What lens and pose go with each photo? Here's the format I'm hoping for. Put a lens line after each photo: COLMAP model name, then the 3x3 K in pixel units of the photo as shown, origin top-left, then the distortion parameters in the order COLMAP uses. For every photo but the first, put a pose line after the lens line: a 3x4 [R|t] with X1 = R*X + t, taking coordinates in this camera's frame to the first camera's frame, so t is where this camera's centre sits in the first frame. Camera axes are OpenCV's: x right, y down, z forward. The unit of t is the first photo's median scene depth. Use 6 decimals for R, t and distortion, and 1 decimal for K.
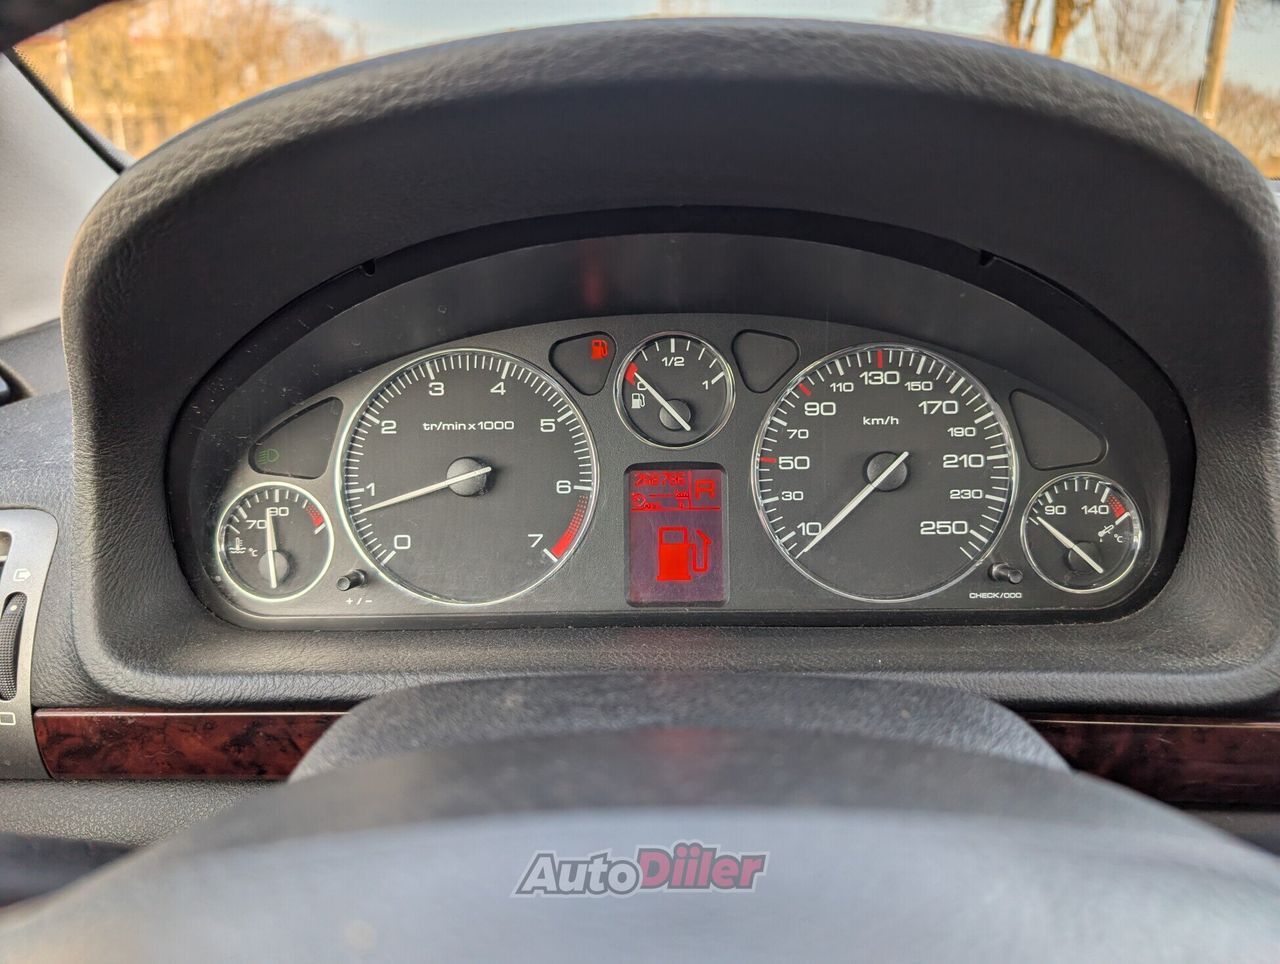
lens RADIAL K [[920.0, 0, 640.0], [0, 920.0, 482.0], [0, 0, 1]] dist [0.007240, 0.003017]
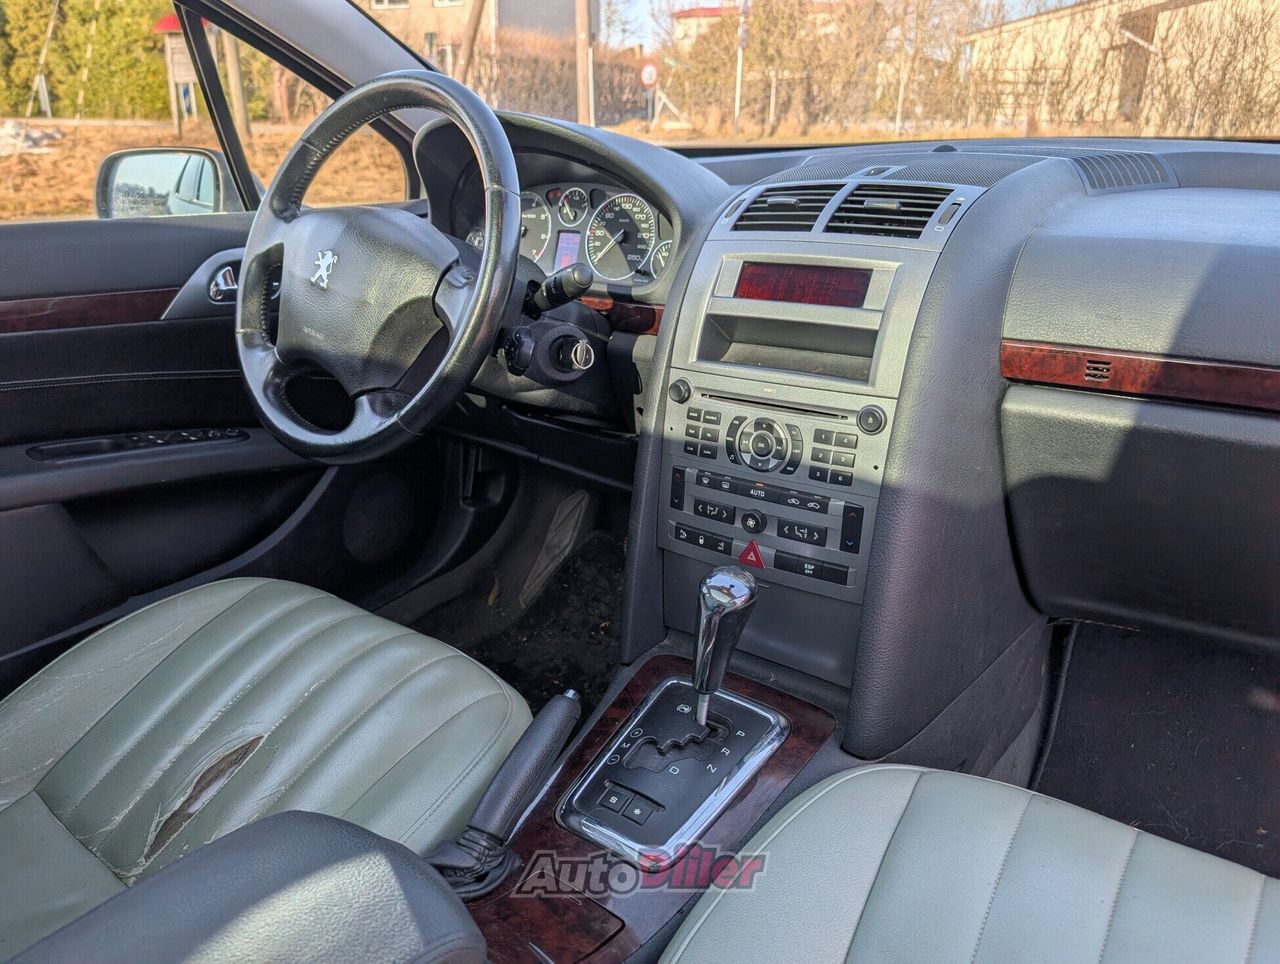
lens RADIAL K [[920.0, 0, 640.0], [0, 920.0, 482.0], [0, 0, 1]] dist [0.007240, 0.003017]
pose [[0.801456, 0.210468, -0.559796, 2.171919], [-0.185384, 0.977353, 0.102046, 0.453658], [0.568595, 0.021992, 0.822323, -1.433852]]
